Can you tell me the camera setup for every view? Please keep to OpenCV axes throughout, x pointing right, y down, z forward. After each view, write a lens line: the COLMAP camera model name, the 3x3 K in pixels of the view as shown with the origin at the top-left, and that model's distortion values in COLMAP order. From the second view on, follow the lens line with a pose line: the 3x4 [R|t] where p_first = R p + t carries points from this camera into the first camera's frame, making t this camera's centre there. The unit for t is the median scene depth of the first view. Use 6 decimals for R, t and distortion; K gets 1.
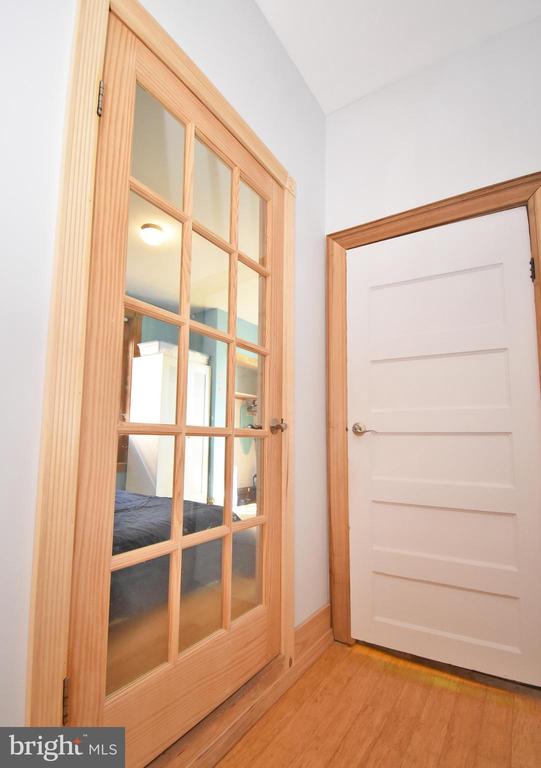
lens RADIAL K [[378.0, 0, 255.4], [0, 378.0, 396.1], [0, 0, 1]] dist [0.014231, -0.027087]
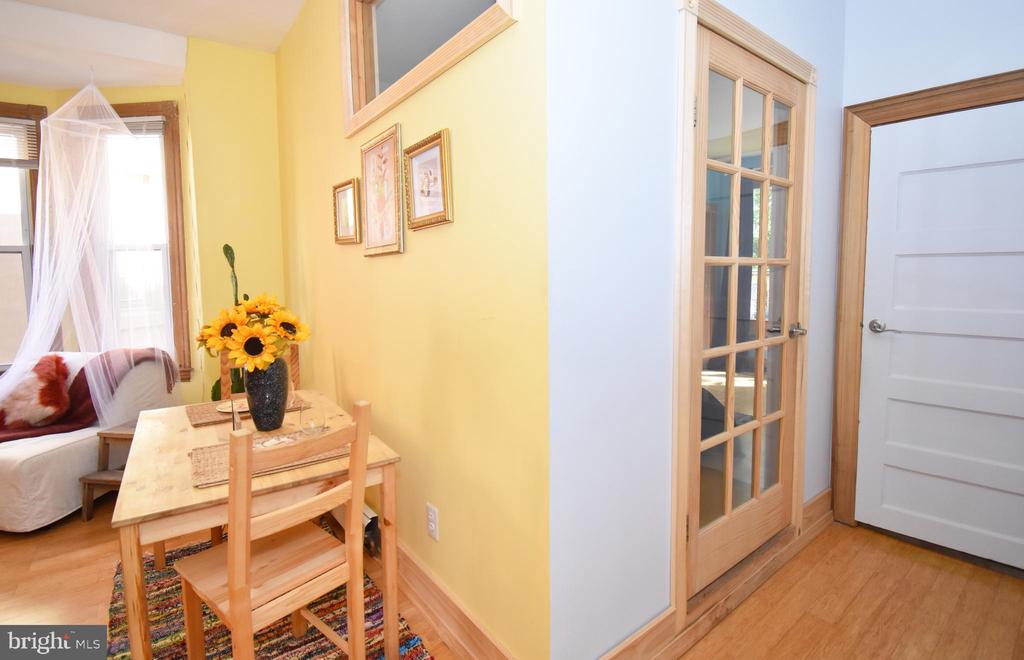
lens RADIAL K [[481.7, 0, 513.4], [0, 481.7, 311.7], [0, 0, 1]] dist [0.017017, -0.023690]
pose [[0.956880, -0.001361, -0.290480, -0.308053], [0.053008, 0.984016, 0.170006, -0.249309], [0.285605, -0.178073, 0.941658, -0.507140]]
